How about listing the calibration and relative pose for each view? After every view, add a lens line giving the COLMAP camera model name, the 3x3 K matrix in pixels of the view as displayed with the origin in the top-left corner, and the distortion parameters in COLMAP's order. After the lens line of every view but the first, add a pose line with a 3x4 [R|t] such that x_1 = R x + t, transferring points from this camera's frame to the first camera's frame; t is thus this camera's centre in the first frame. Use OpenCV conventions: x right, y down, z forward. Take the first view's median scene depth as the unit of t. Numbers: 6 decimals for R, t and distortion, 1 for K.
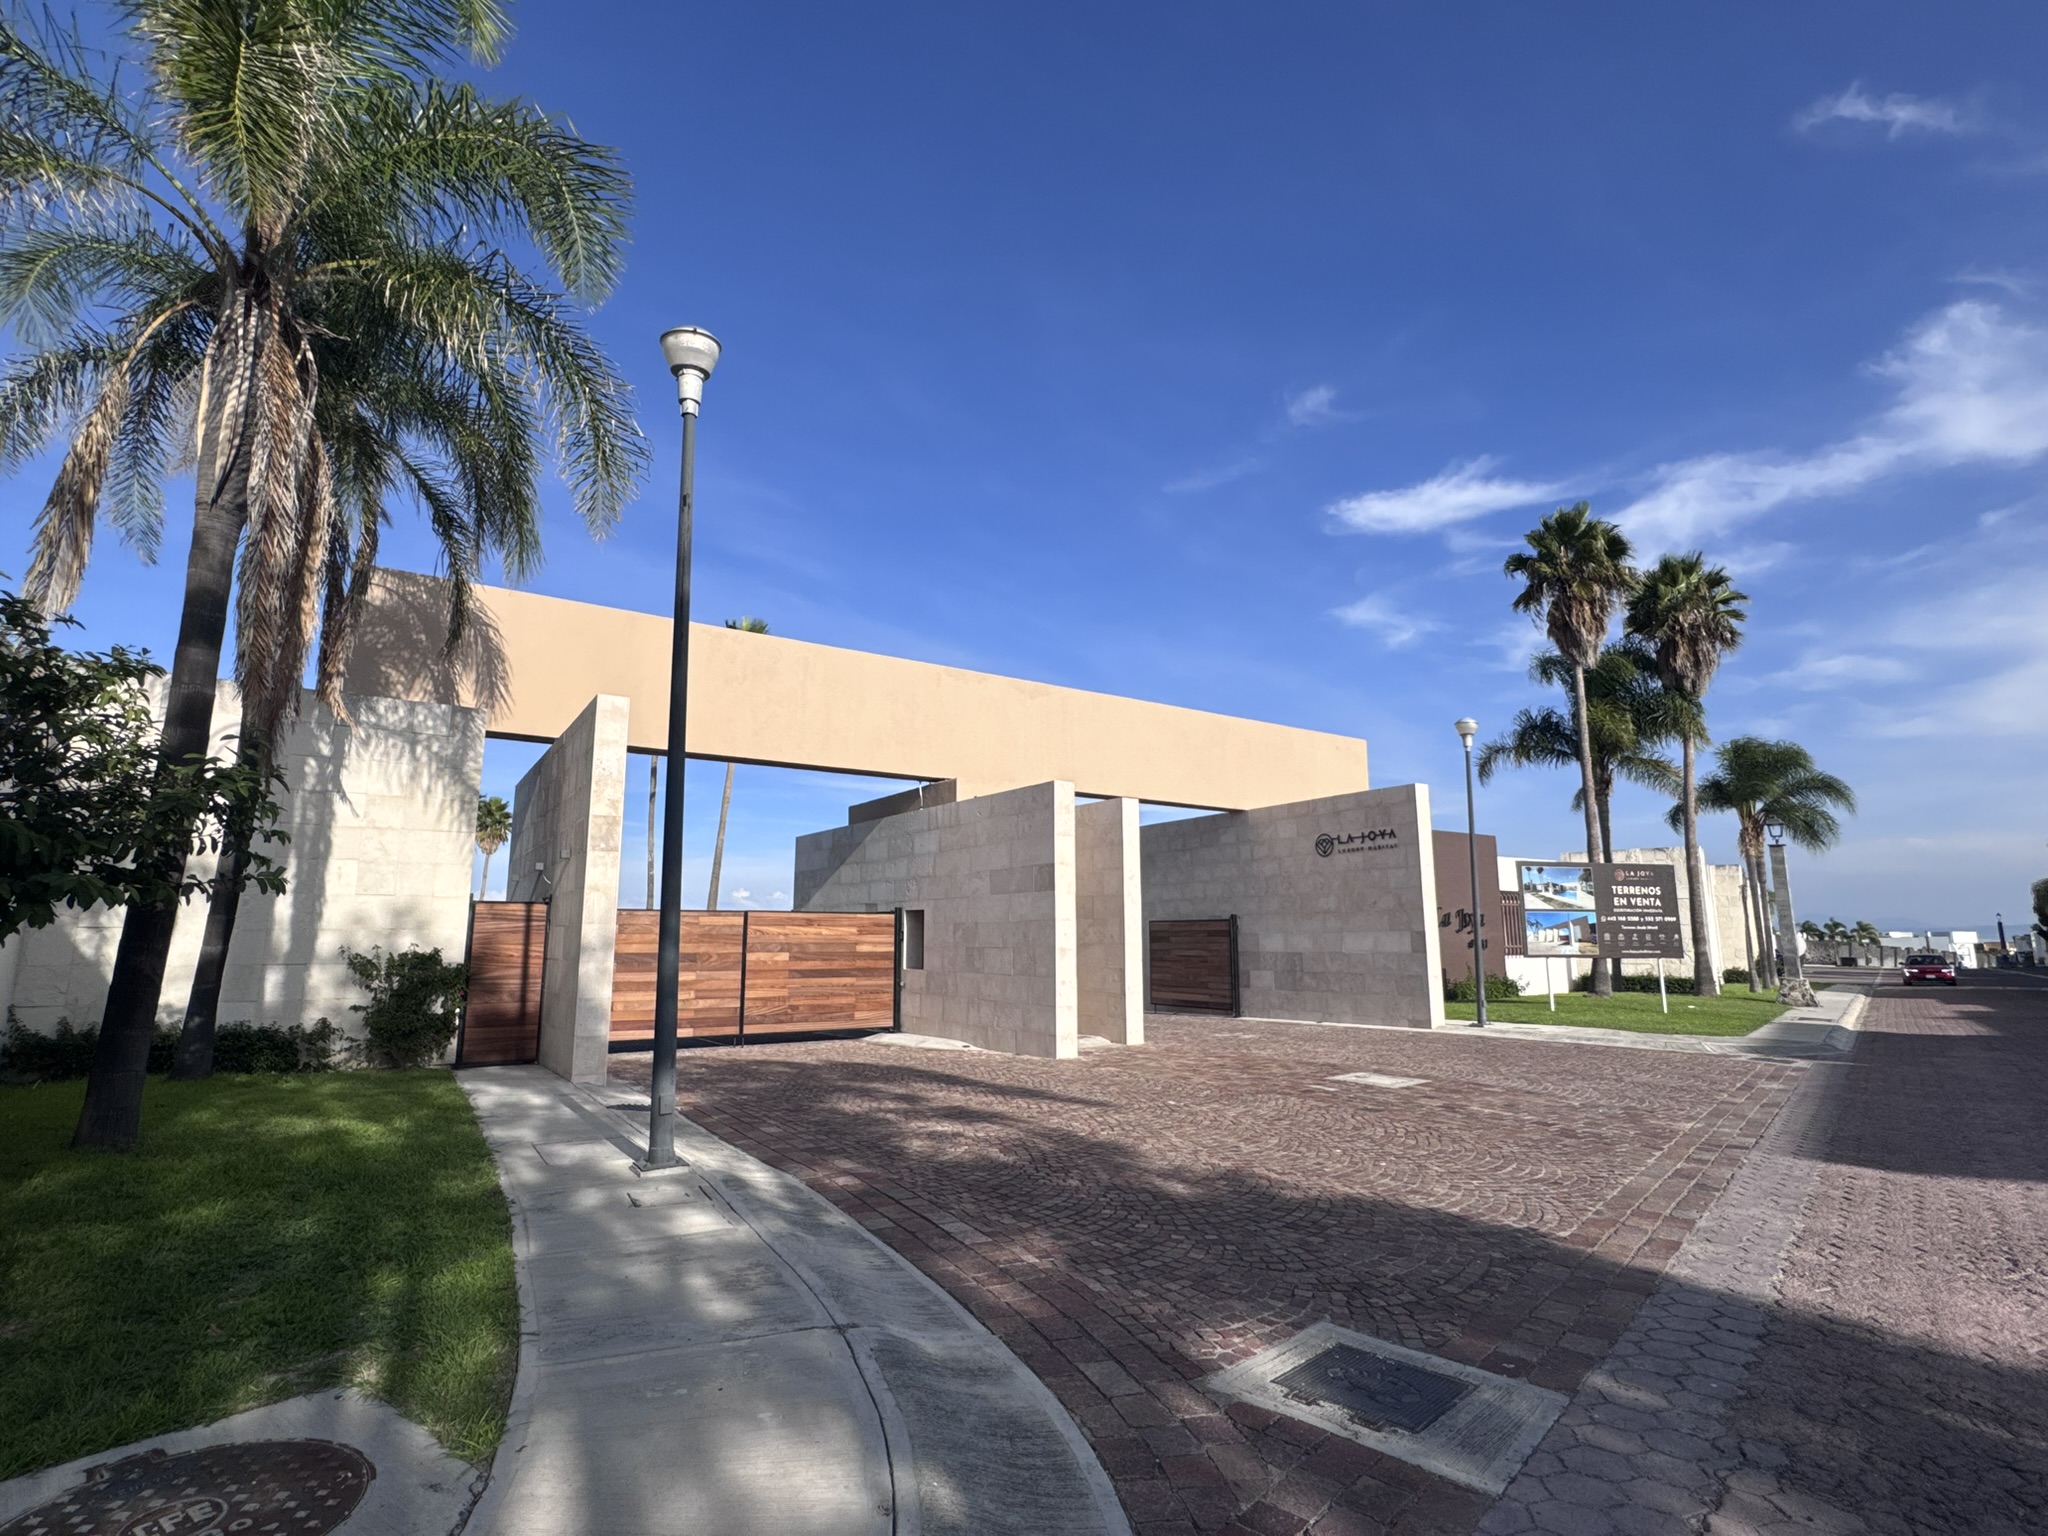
lens RADIAL K [[1031.8, 0, 1024.0], [0, 1031.8, 768.0], [0, 0, 1]] dist [0.000299, 0.000009]
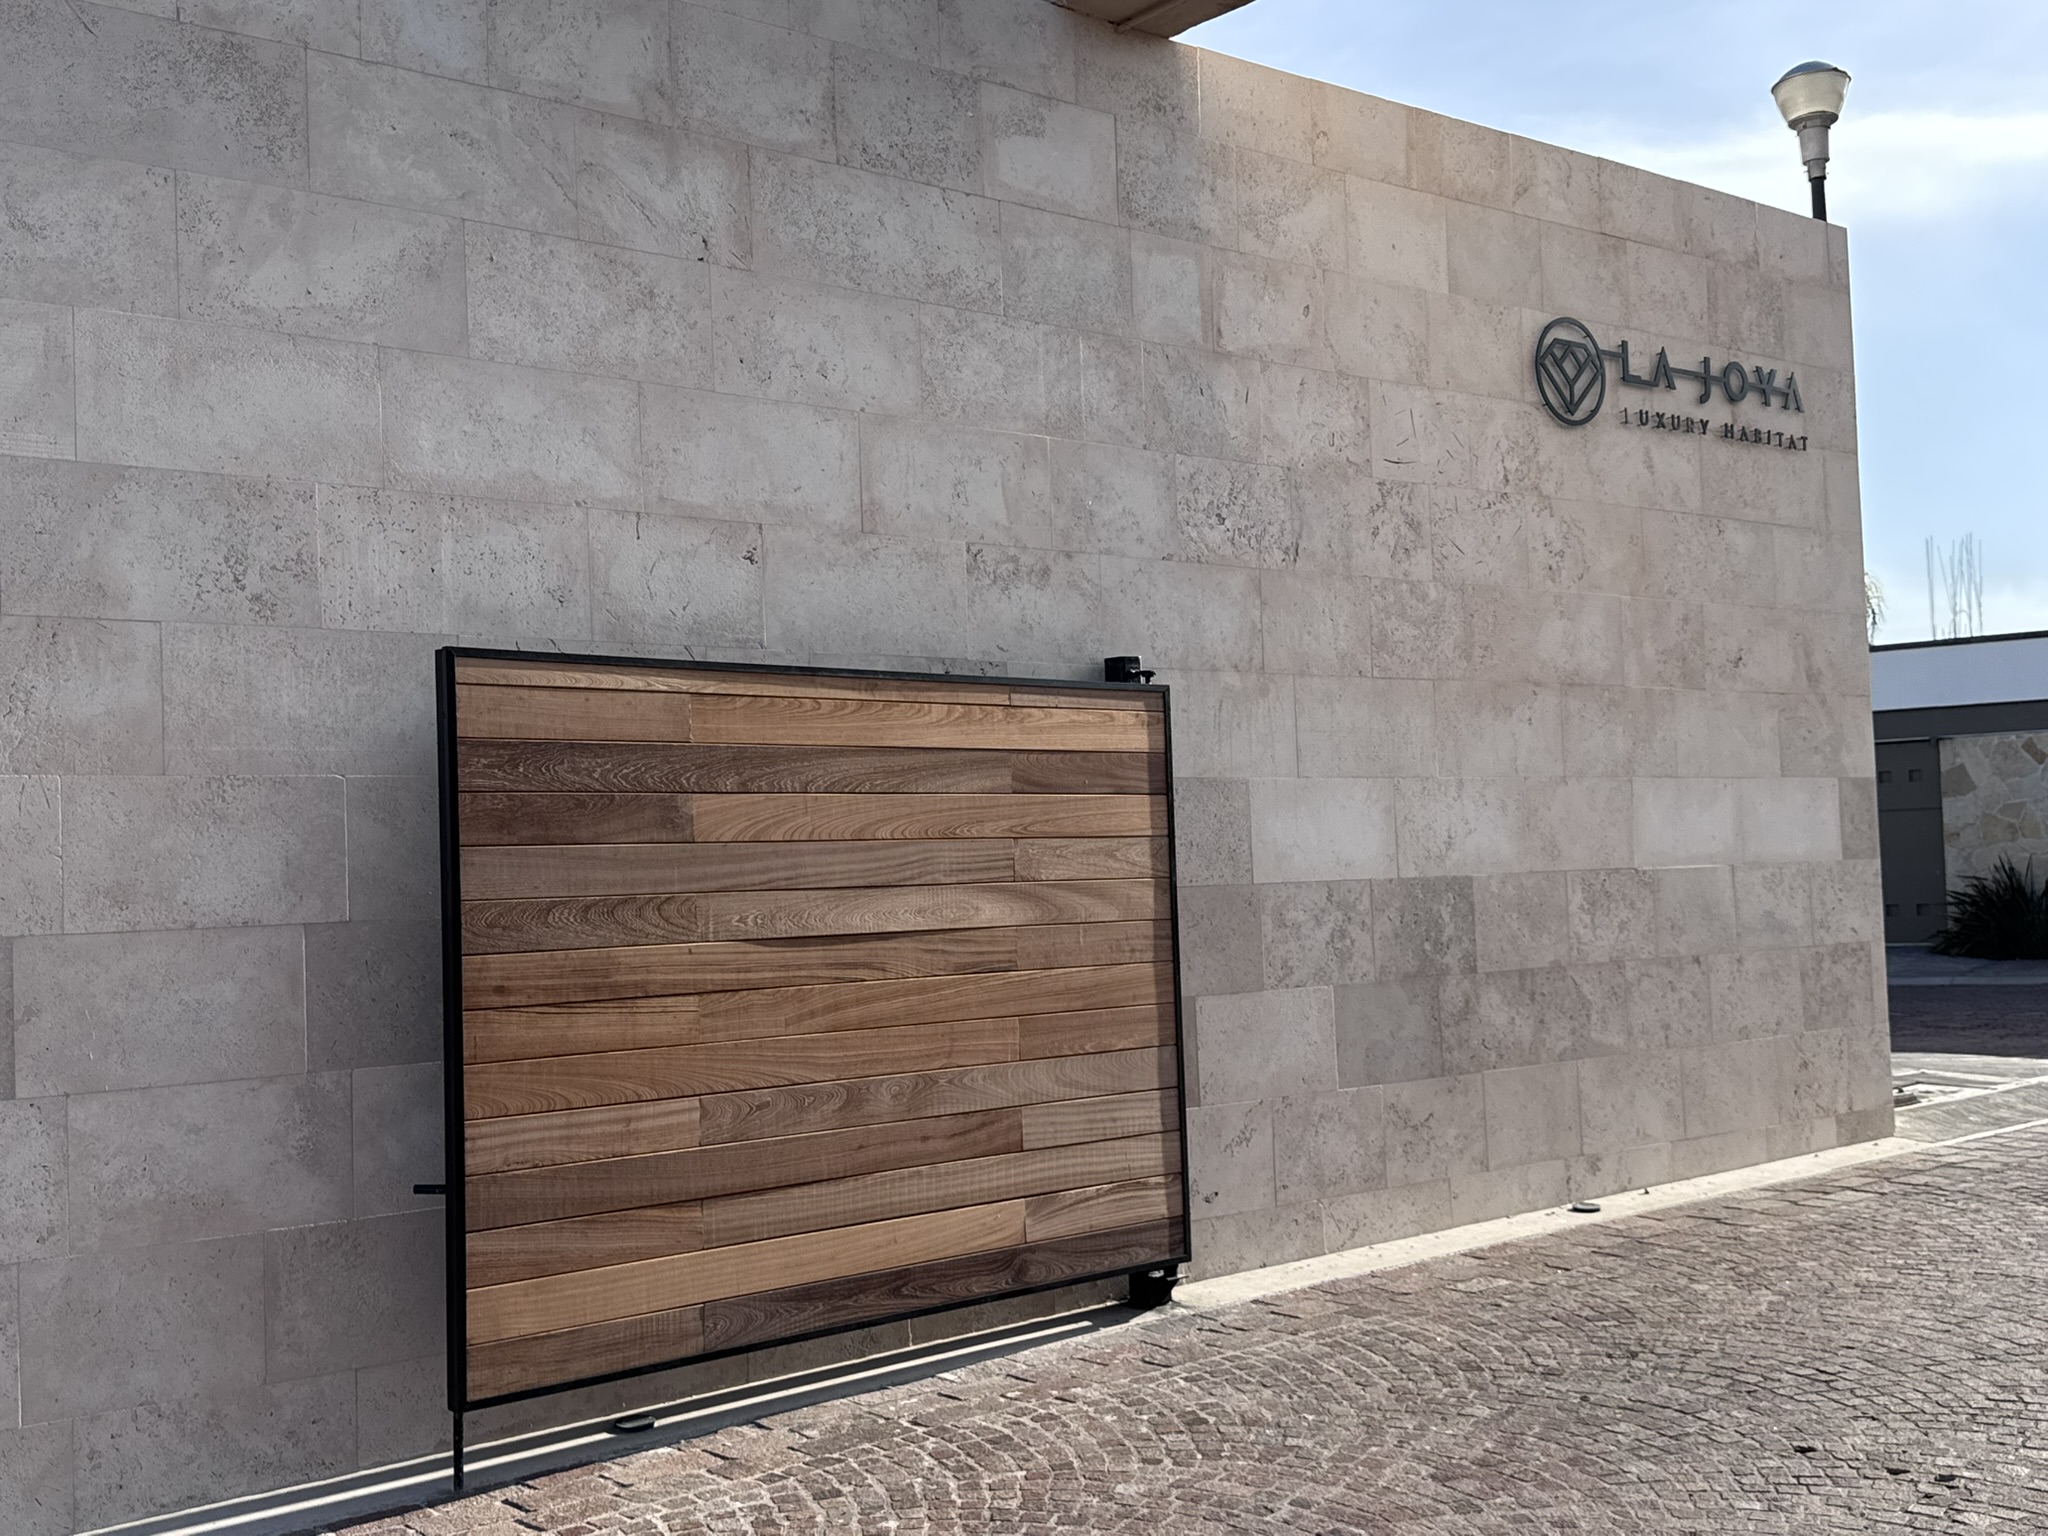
lens RADIAL K [[2148.6, 0, 1024.0], [0, 2148.6, 768.0], [0, 0, 1]] dist [0.088118, 0.001748]
pose [[-0.112431, 0.047856, 0.992507, -0.131353], [-0.137127, 0.988535, -0.063198, 0.196059], [-0.984152, -0.143204, -0.104579, 1.131389]]
